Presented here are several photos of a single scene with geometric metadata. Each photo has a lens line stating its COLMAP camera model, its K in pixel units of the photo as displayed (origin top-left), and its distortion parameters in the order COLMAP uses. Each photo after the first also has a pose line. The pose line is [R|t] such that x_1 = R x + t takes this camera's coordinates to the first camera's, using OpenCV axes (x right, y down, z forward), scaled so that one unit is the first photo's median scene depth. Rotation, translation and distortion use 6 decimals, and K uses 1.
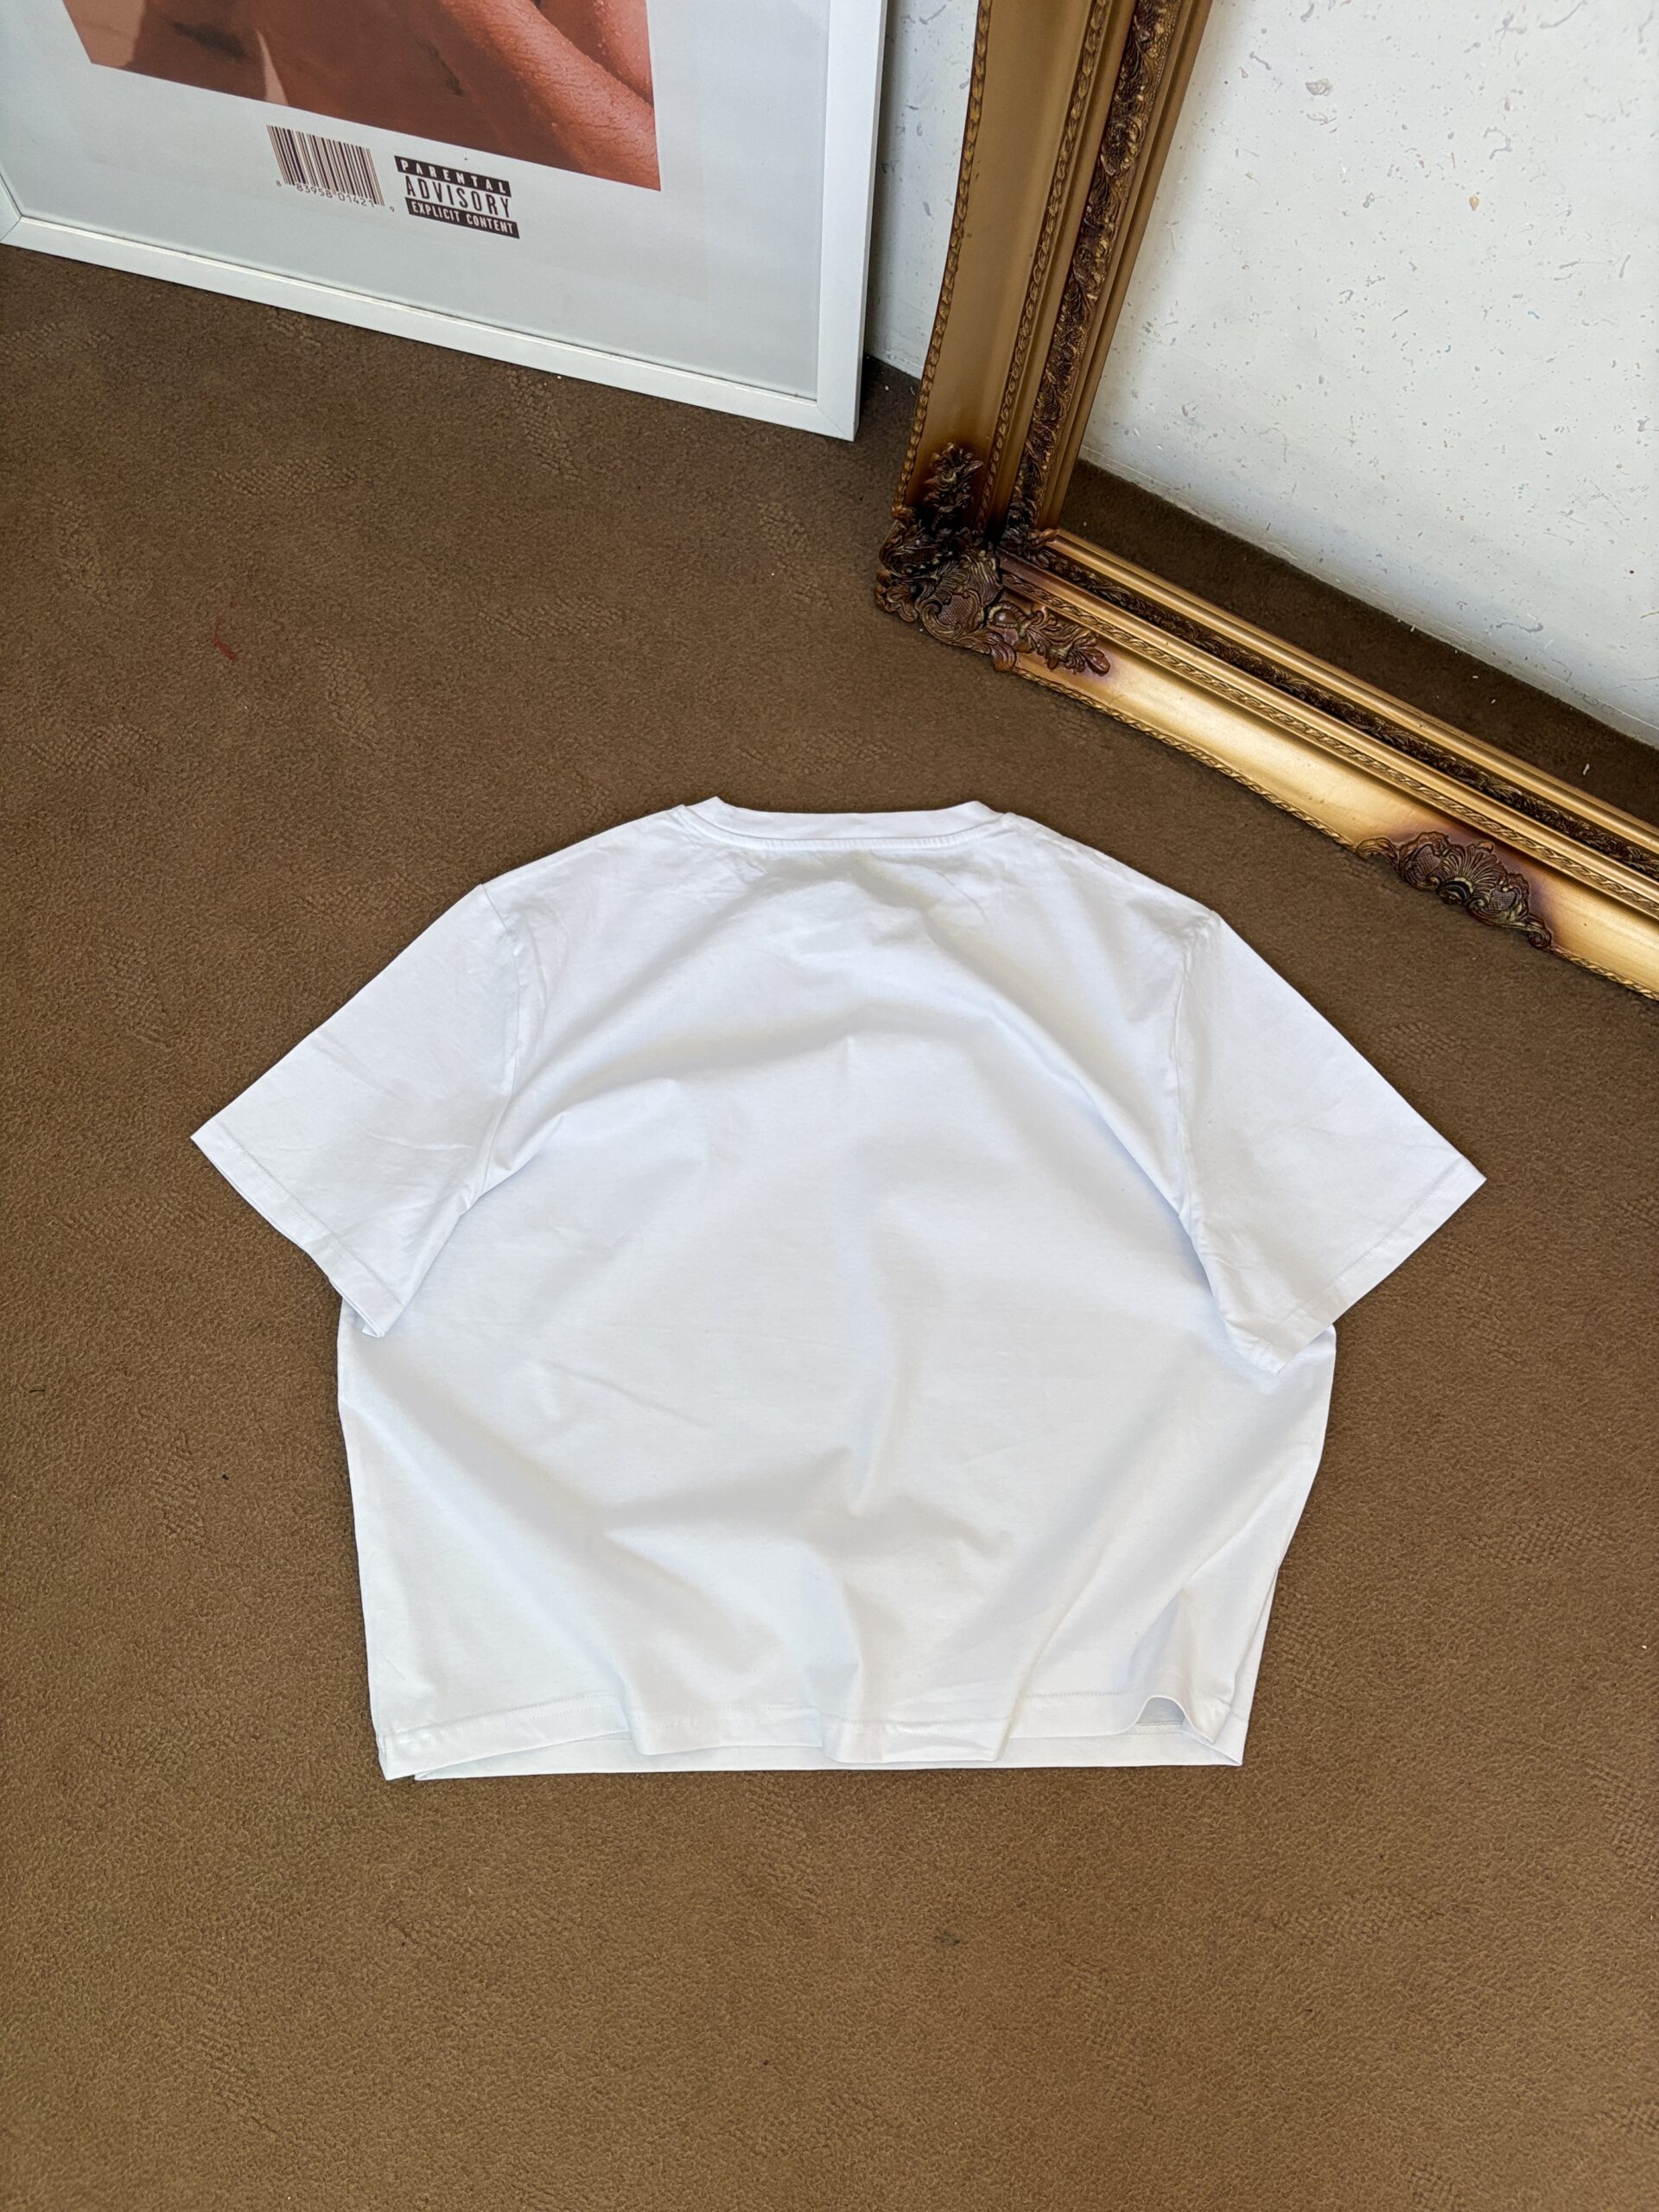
lens RADIAL K [[1701.7, 0, 823.6], [0, 1701.7, 1103.3], [0, 0, 1]] dist [0.023037, -0.025637]
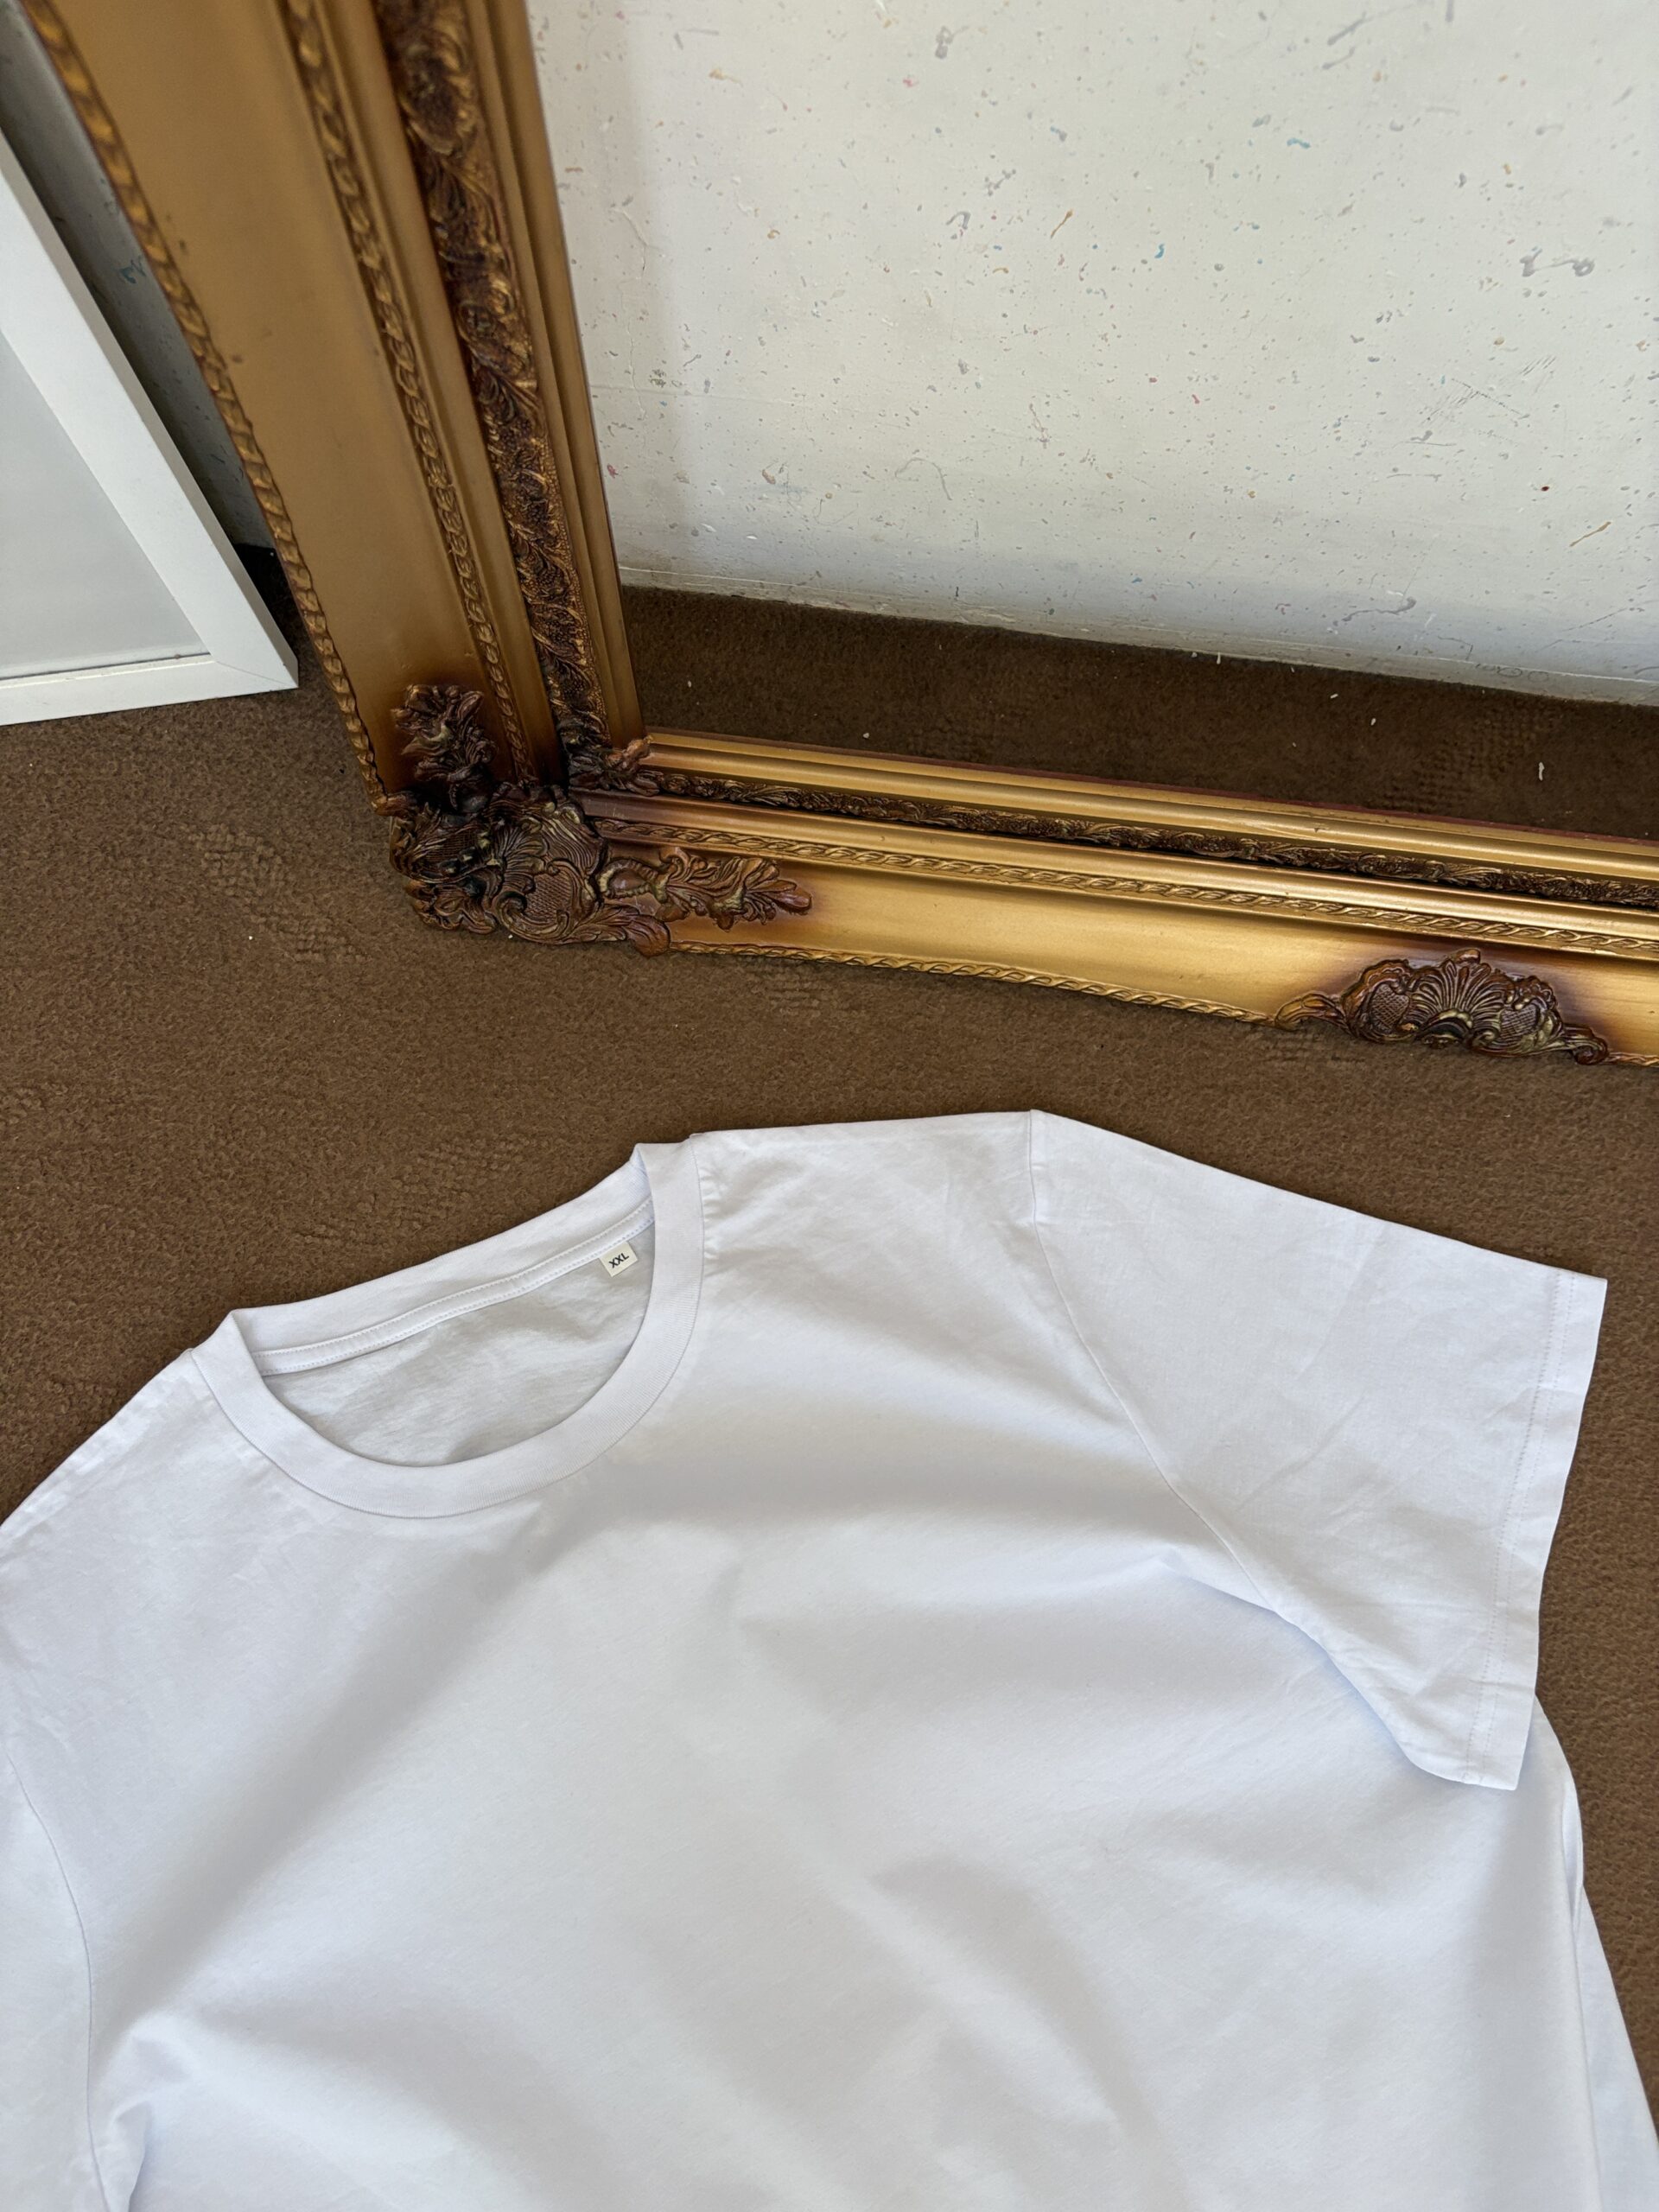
lens RADIAL K [[1701.7, 0, 833.2], [0, 1701.7, 1094.0], [0, 0, 1]] dist [0.023037, -0.025637]
pose [[0.922939, -0.374759, 0.087971, 0.094320], [0.375112, 0.926887, 0.013103, -0.196148], [-0.086449, 0.020905, 0.996037, 0.384754]]
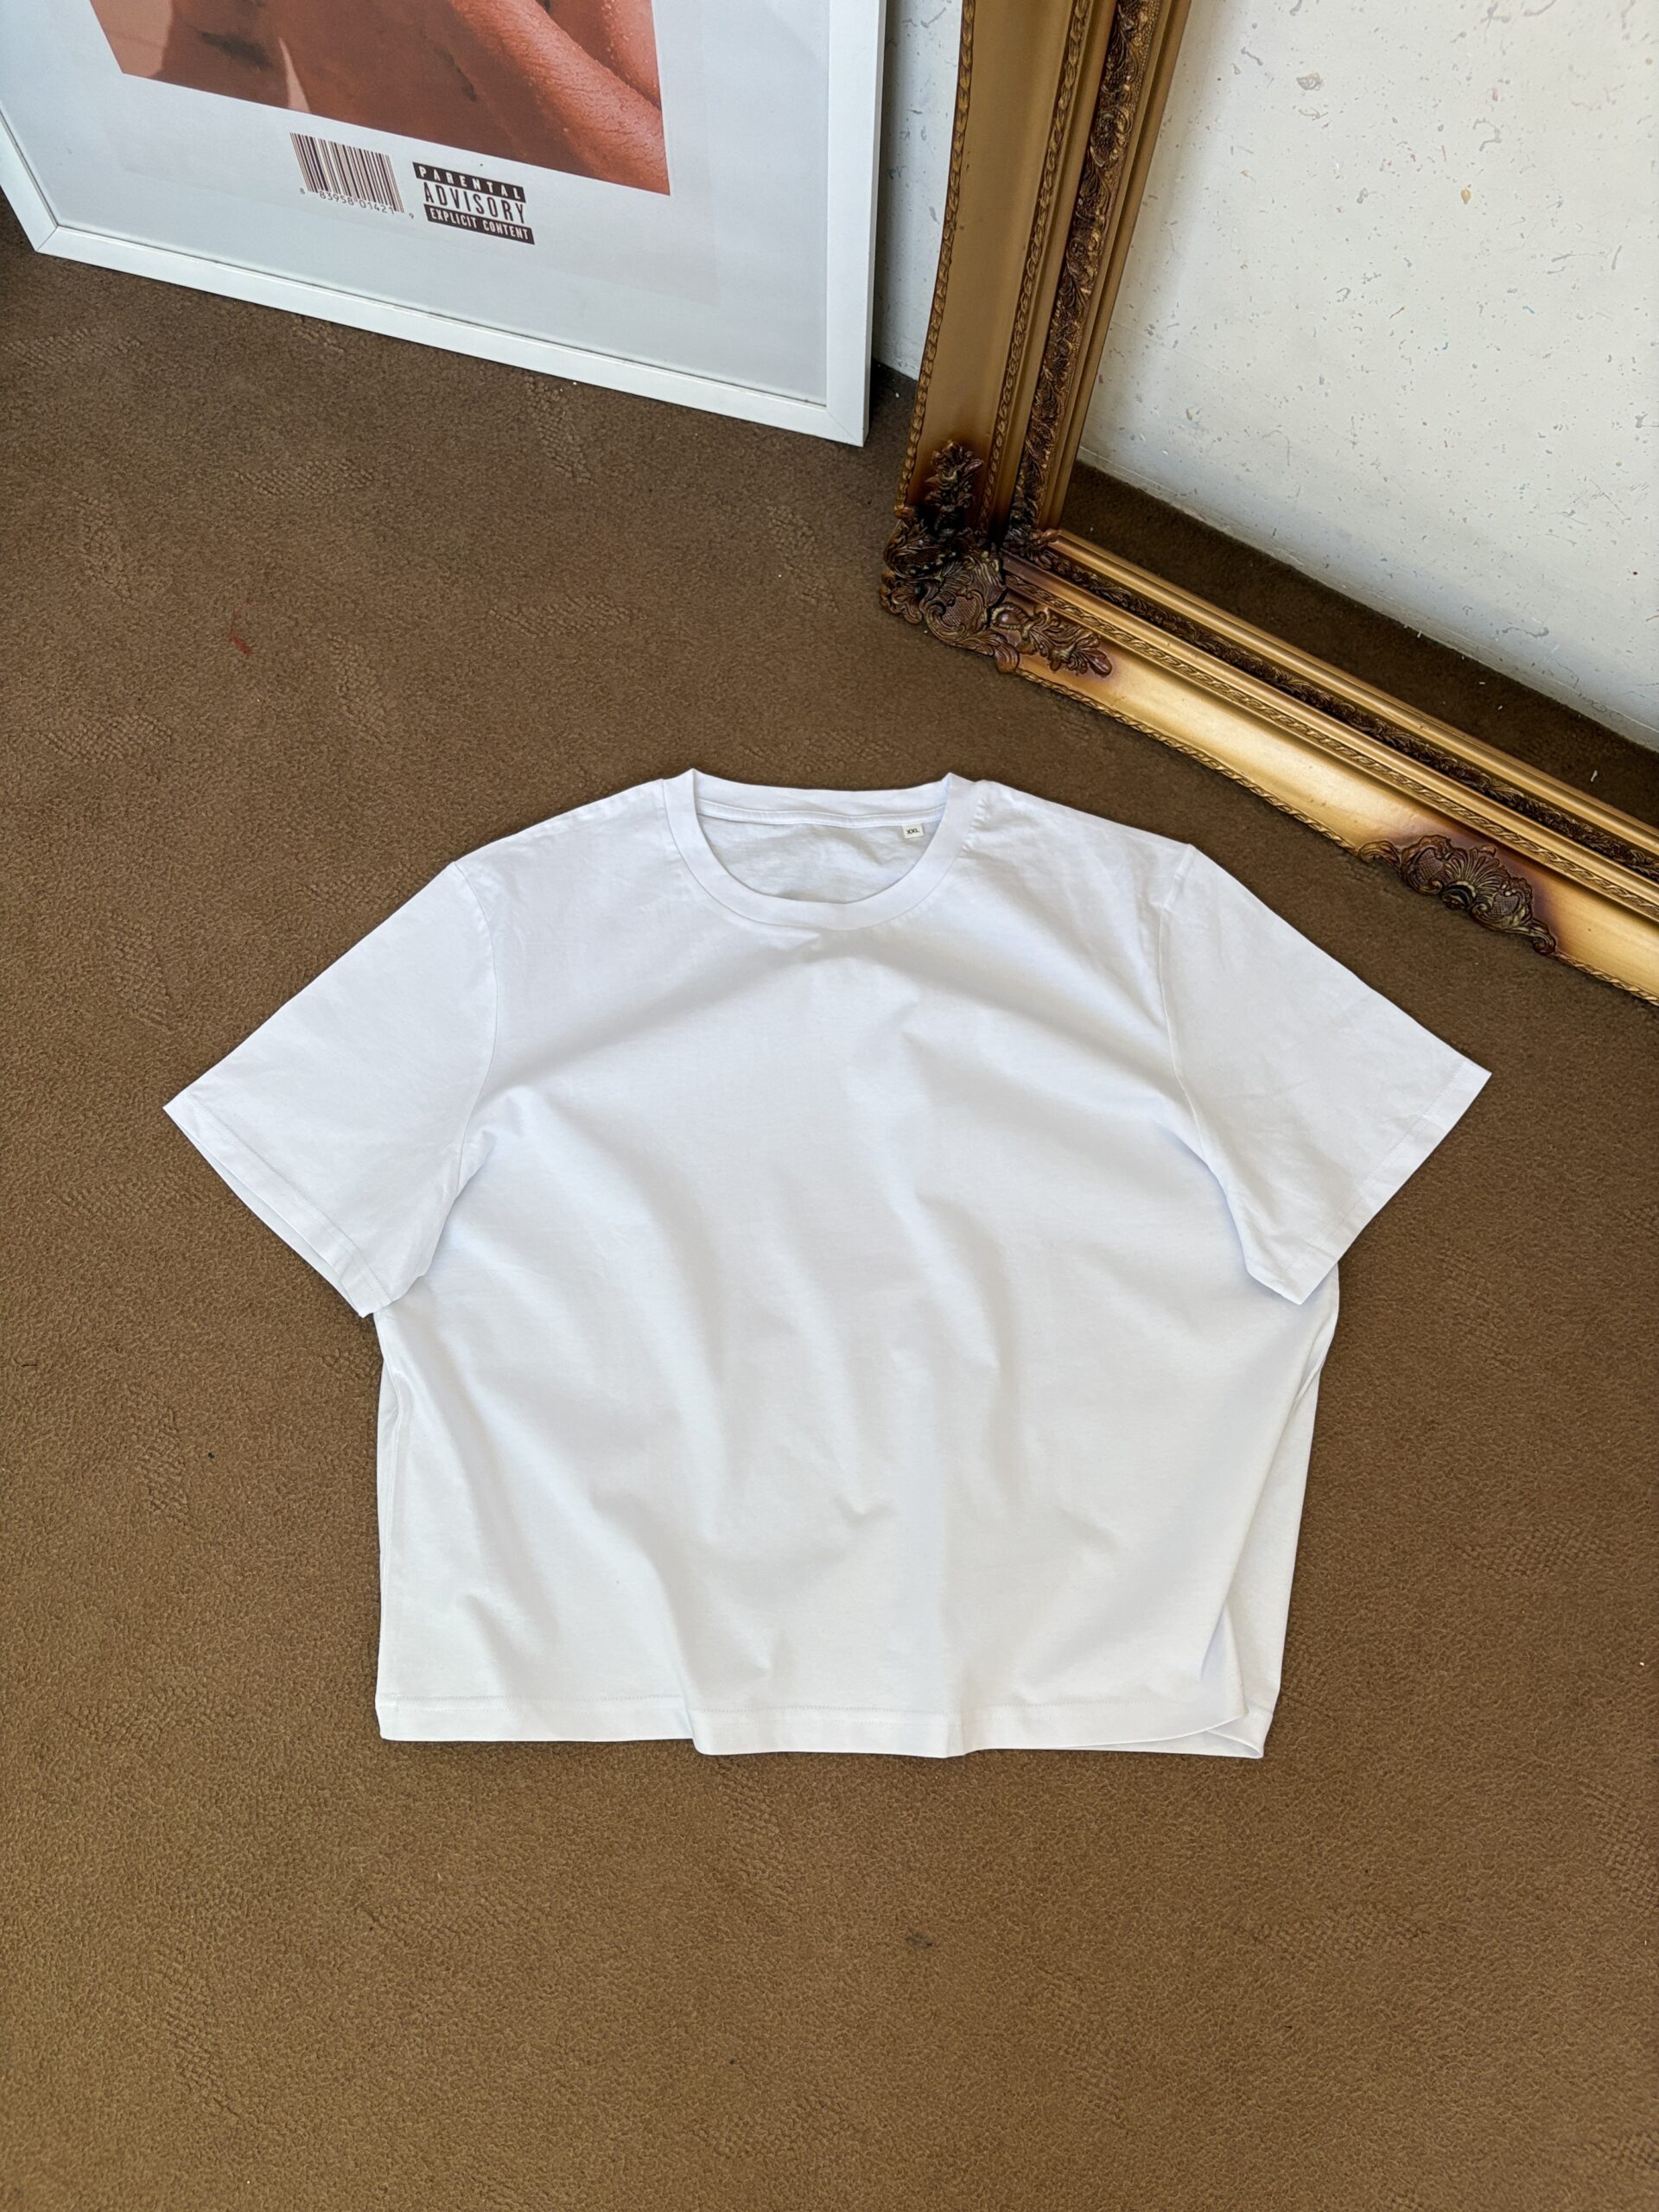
lens RADIAL K [[1701.7, 0, 821.7], [0, 1701.7, 1101.9], [0, 0, 1]] dist [0.023037, -0.025637]
pose [[0.999380, 0.017593, -0.030510, 0.032853], [-0.018455, 0.999431, -0.028216, 0.030469], [0.029996, 0.028762, 0.999136, 0.001241]]
